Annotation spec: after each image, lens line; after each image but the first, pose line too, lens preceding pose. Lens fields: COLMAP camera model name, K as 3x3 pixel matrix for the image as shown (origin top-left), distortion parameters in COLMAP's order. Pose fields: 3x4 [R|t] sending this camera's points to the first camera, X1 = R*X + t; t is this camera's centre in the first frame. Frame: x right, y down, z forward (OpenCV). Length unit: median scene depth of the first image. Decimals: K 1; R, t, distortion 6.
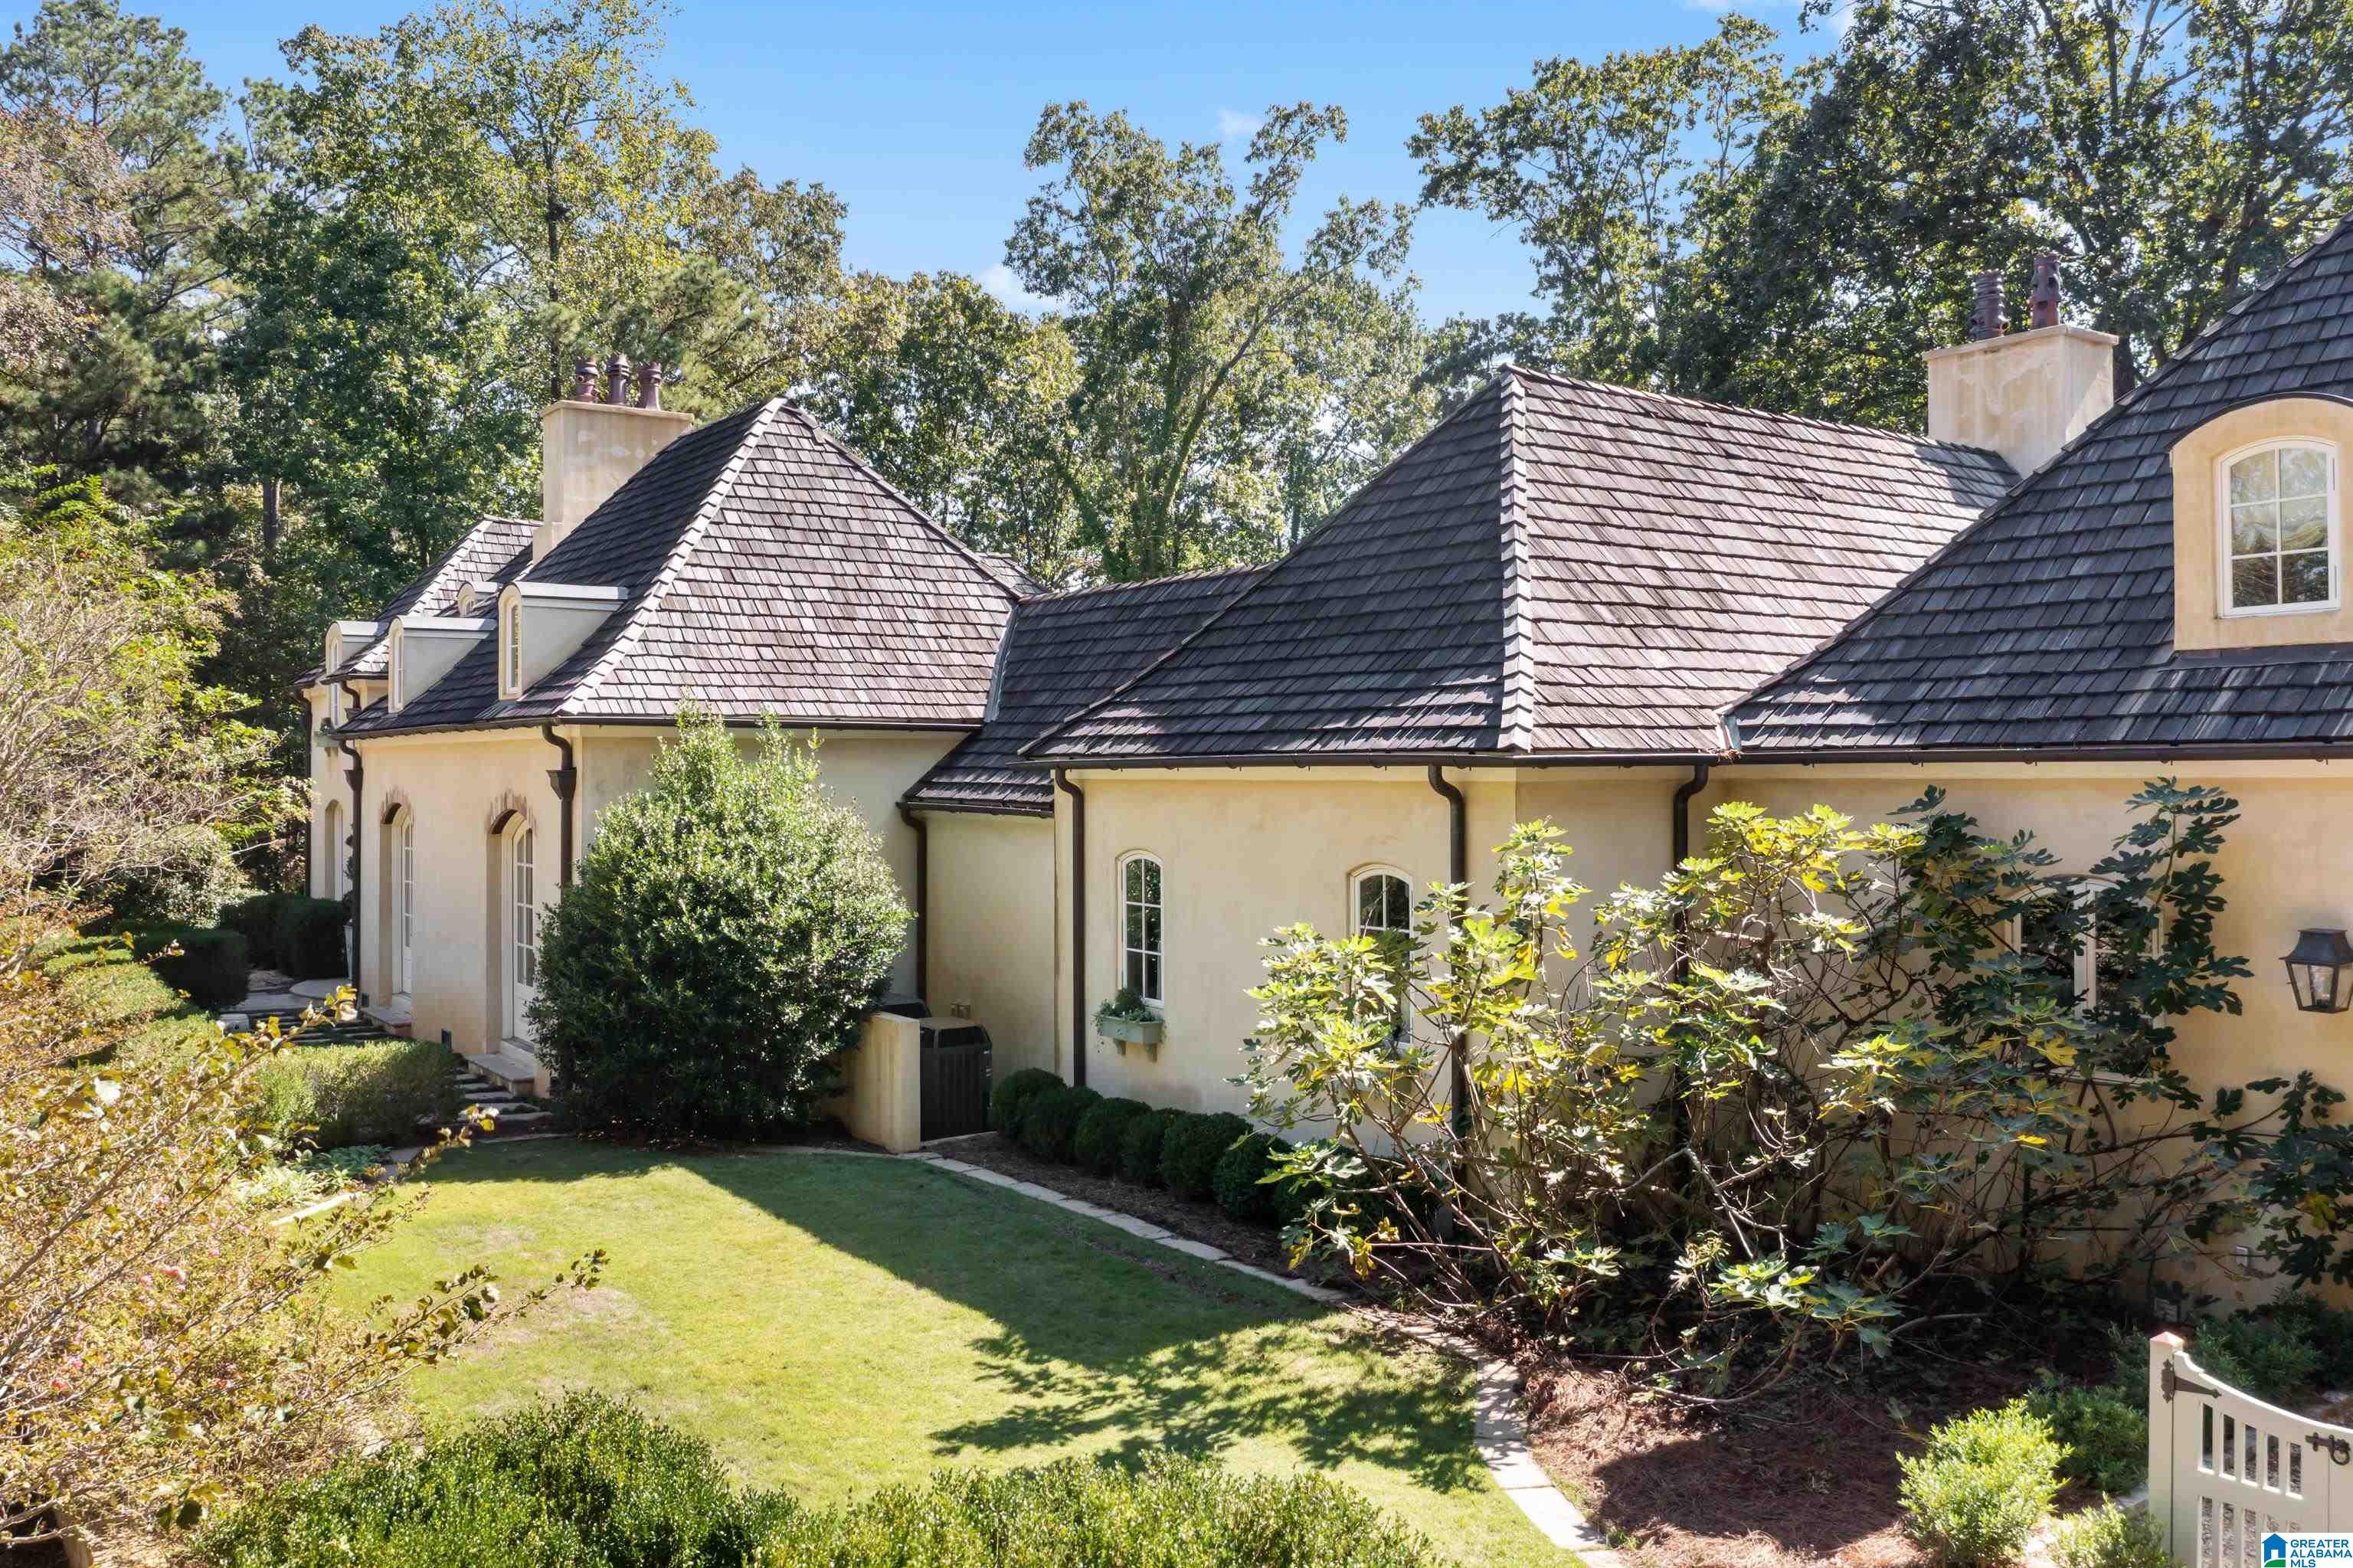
lens RADIAL K [[1838.2, 0, 1170.8], [0, 1838.2, 736.2], [0, 0, 1]] dist [-0.005552, 0.000181]
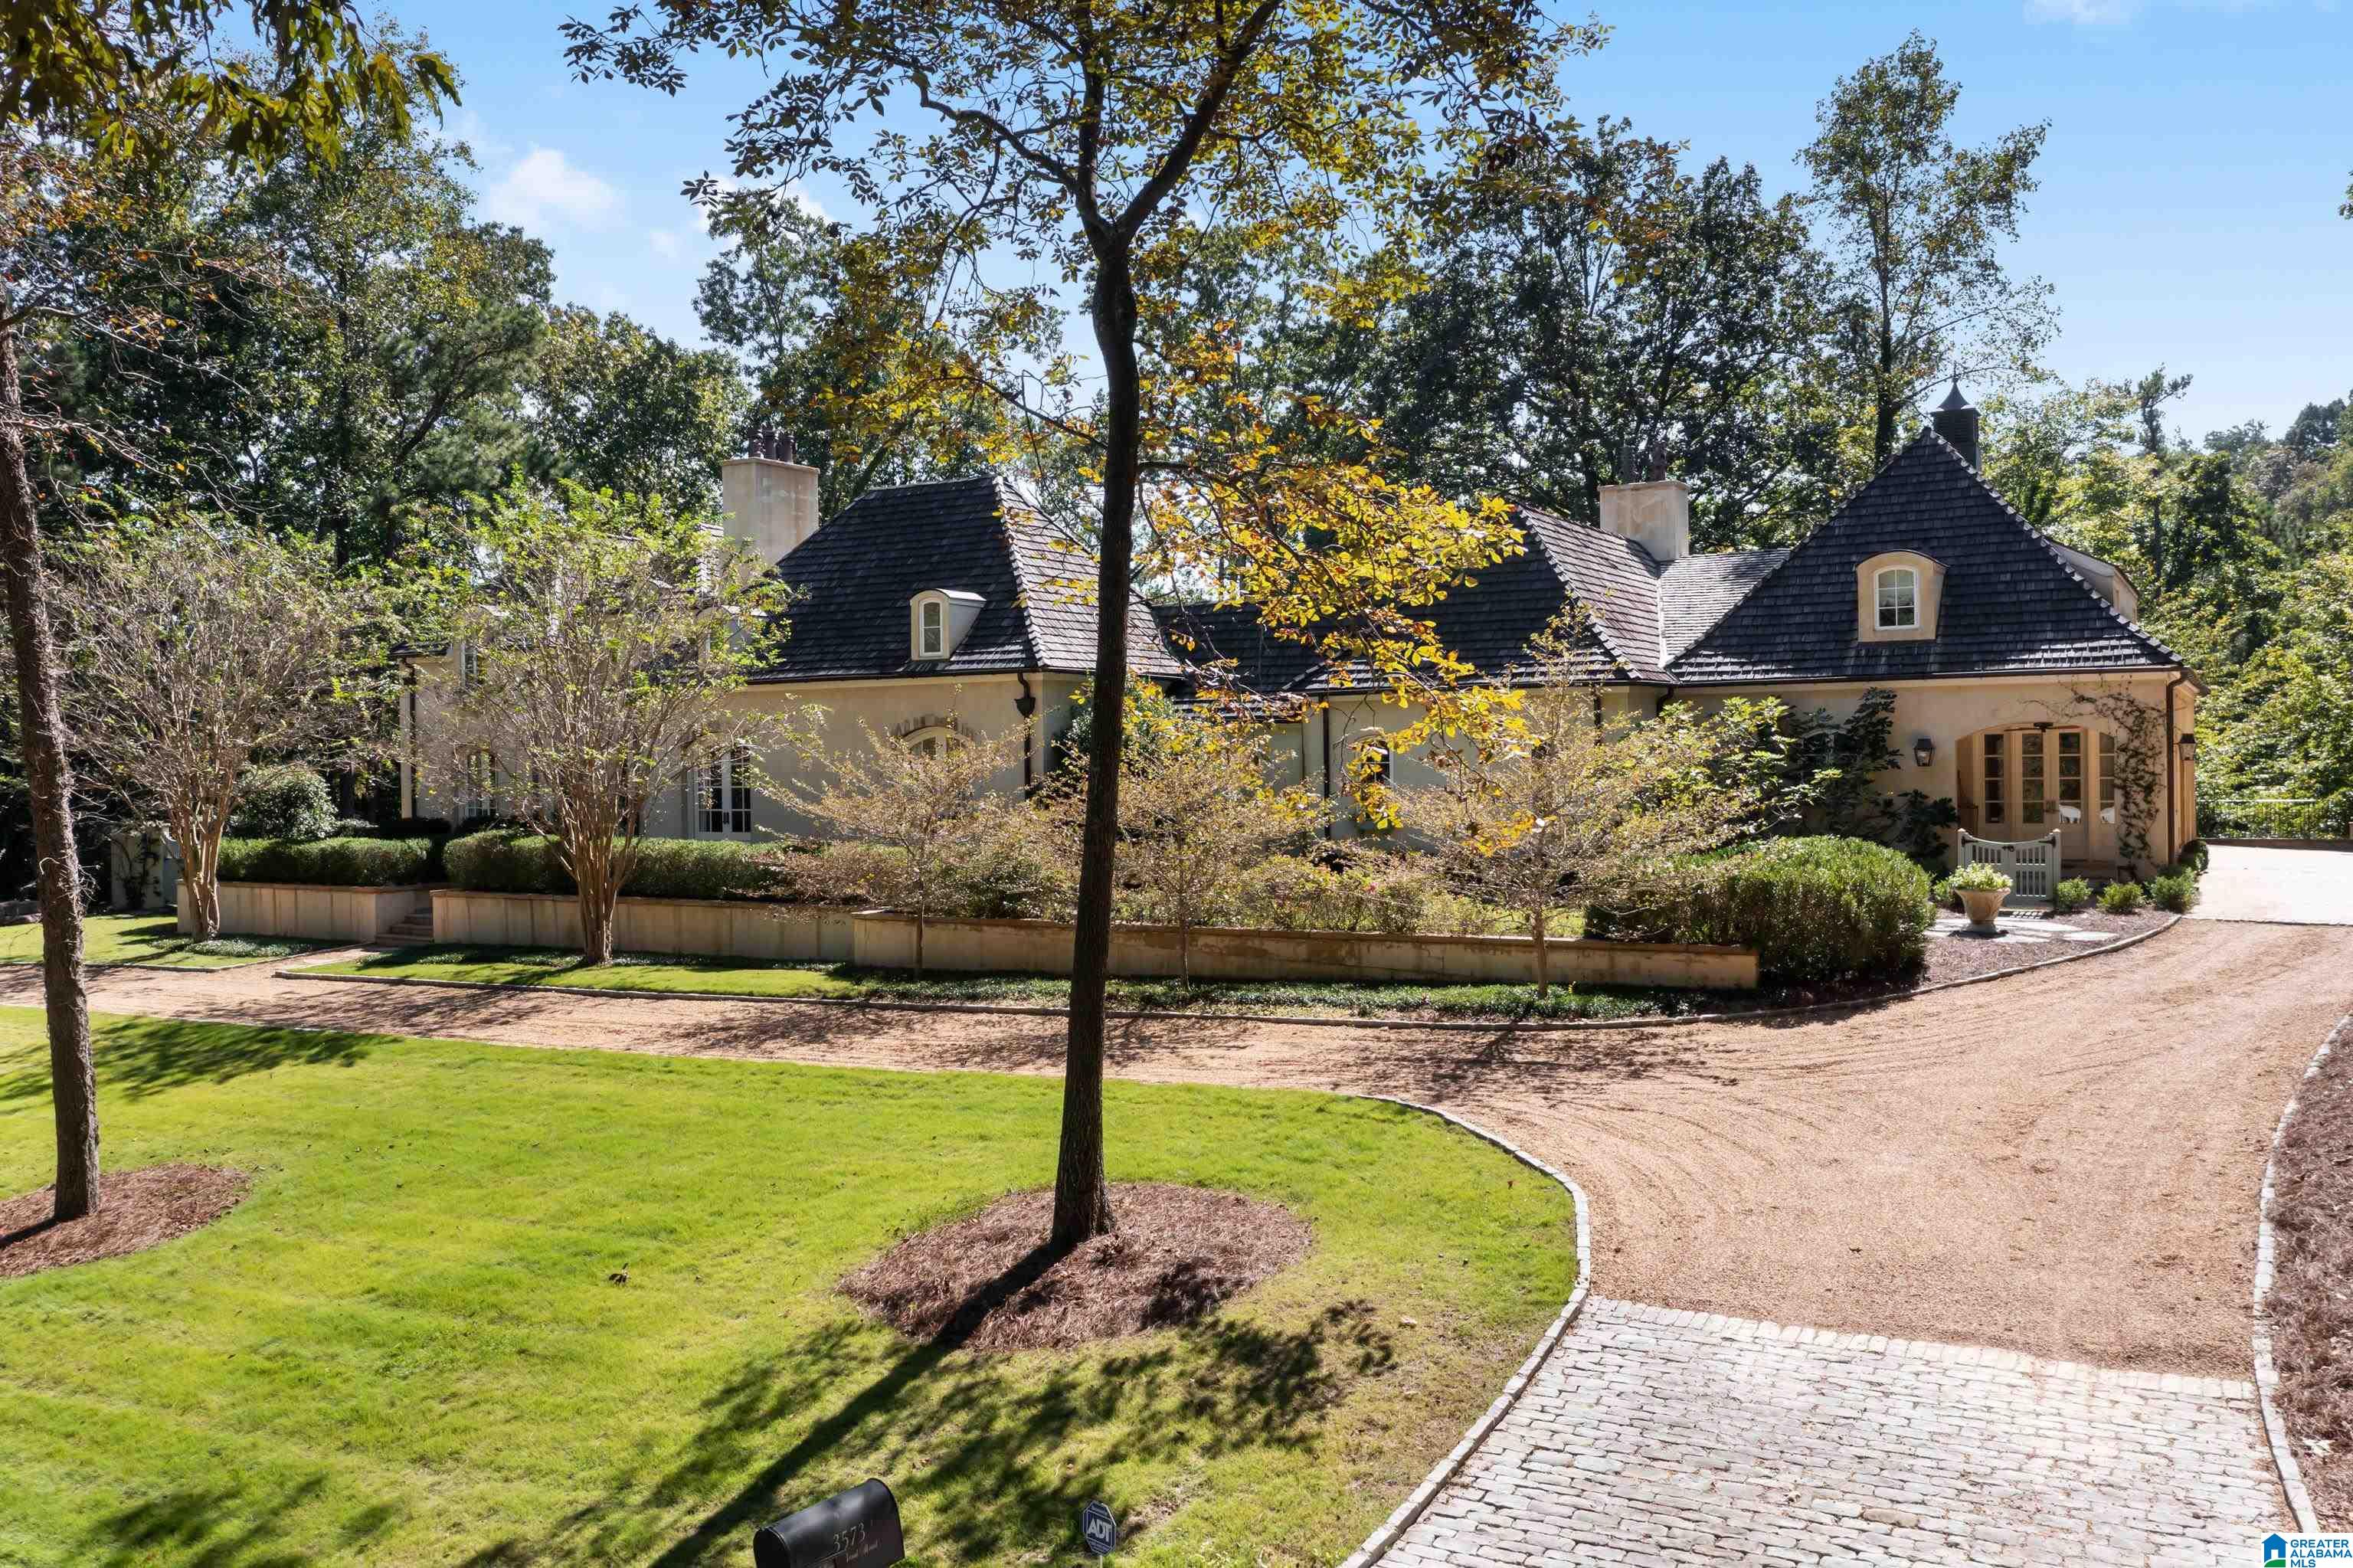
lens RADIAL K [[1838.2, 0, 1170.8], [0, 1838.2, 736.2], [0, 0, 1]] dist [-0.005552, 0.000181]
pose [[0.911612, -0.003204, 0.411039, -1.249707], [0.004290, 0.999989, -0.001719, 0.077695], [-0.411029, 0.003331, 0.911616, -0.873277]]
